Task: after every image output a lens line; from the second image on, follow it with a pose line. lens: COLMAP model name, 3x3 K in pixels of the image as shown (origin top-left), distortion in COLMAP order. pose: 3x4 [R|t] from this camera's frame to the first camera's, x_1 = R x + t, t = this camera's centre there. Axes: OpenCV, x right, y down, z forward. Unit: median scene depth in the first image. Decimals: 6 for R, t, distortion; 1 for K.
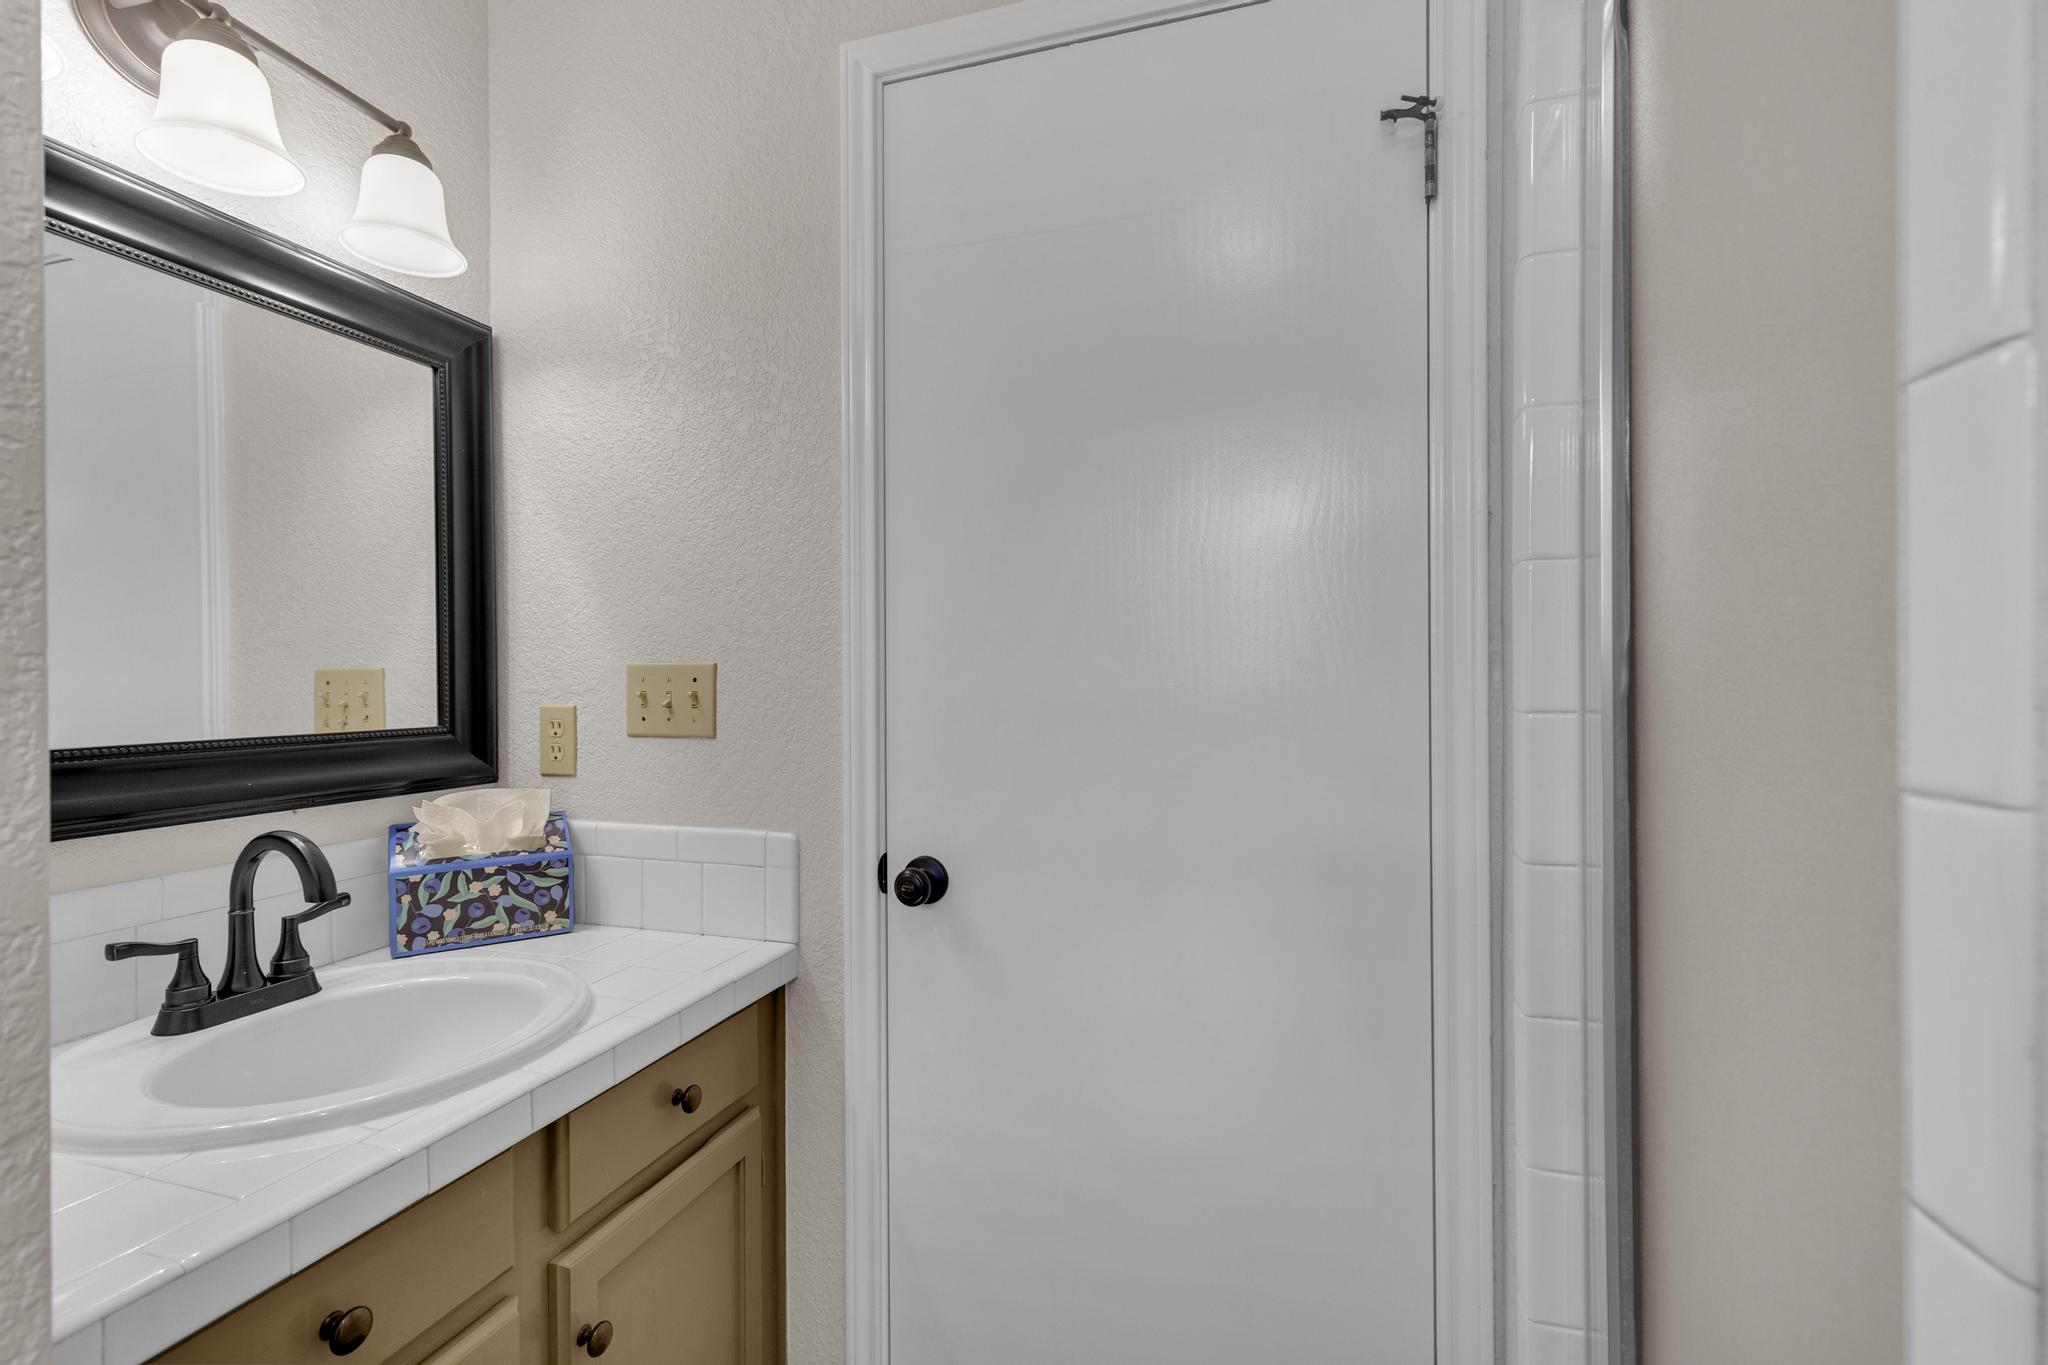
lens RADIAL K [[917.0, 0, 1019.6], [0, 917.0, 683.4], [0, 0, 1]] dist [0.004245, 0.000034]
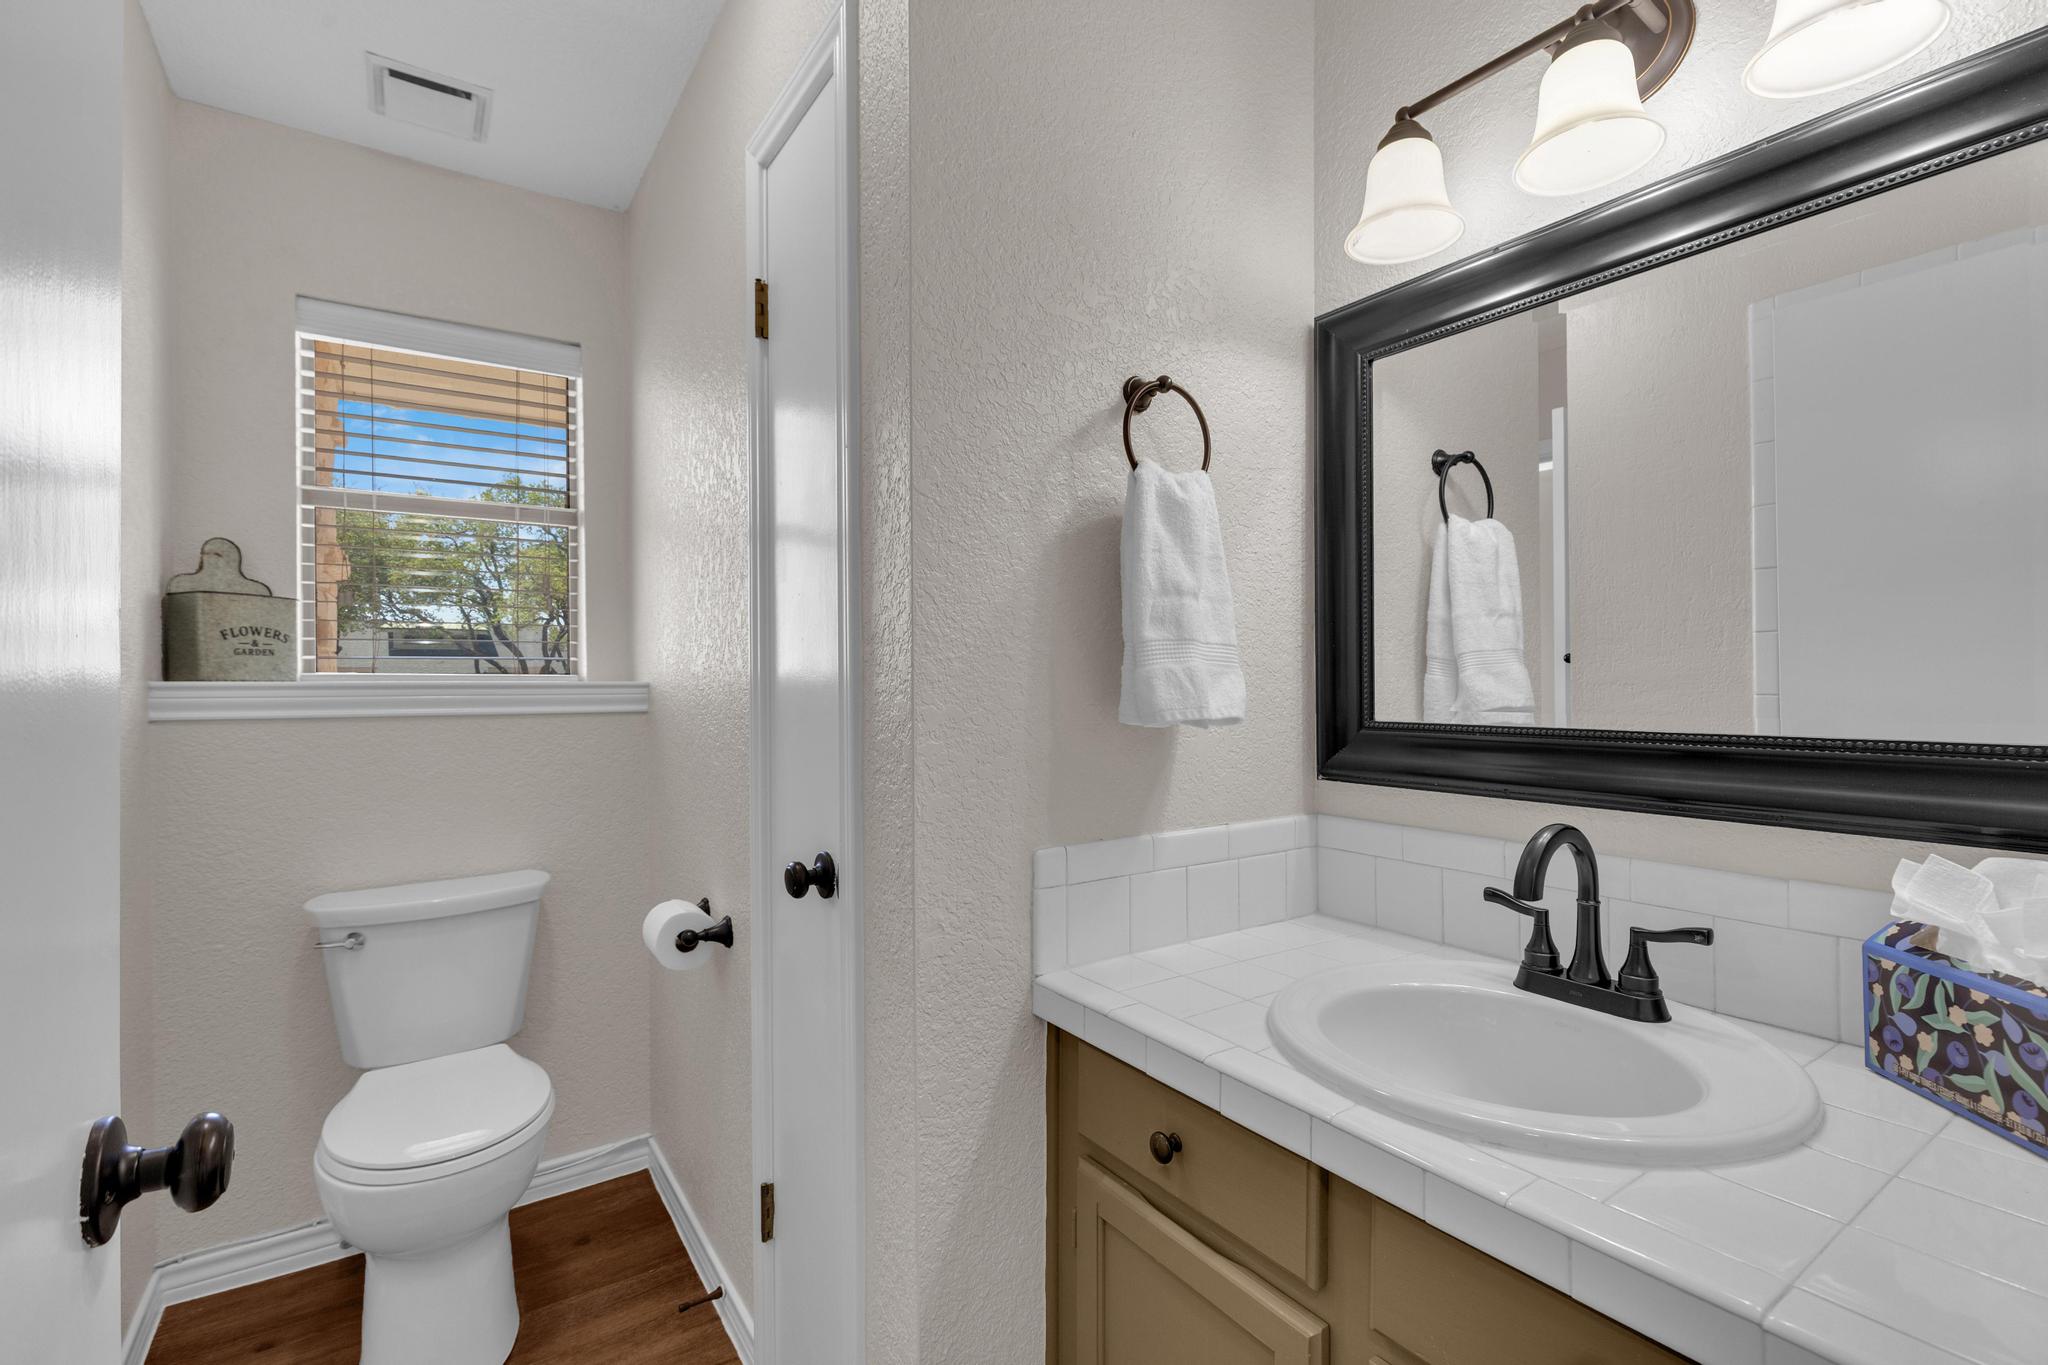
lens RADIAL K [[917.0, 0, 1019.6], [0, 917.0, 683.4], [0, 0, 1]] dist [0.004245, 0.000034]
pose [[-0.609401, 0.016155, -0.792698, 0.252124], [0.008781, 0.999869, 0.013626, -0.006898], [0.792814, 0.001343, -0.609462, 0.898519]]
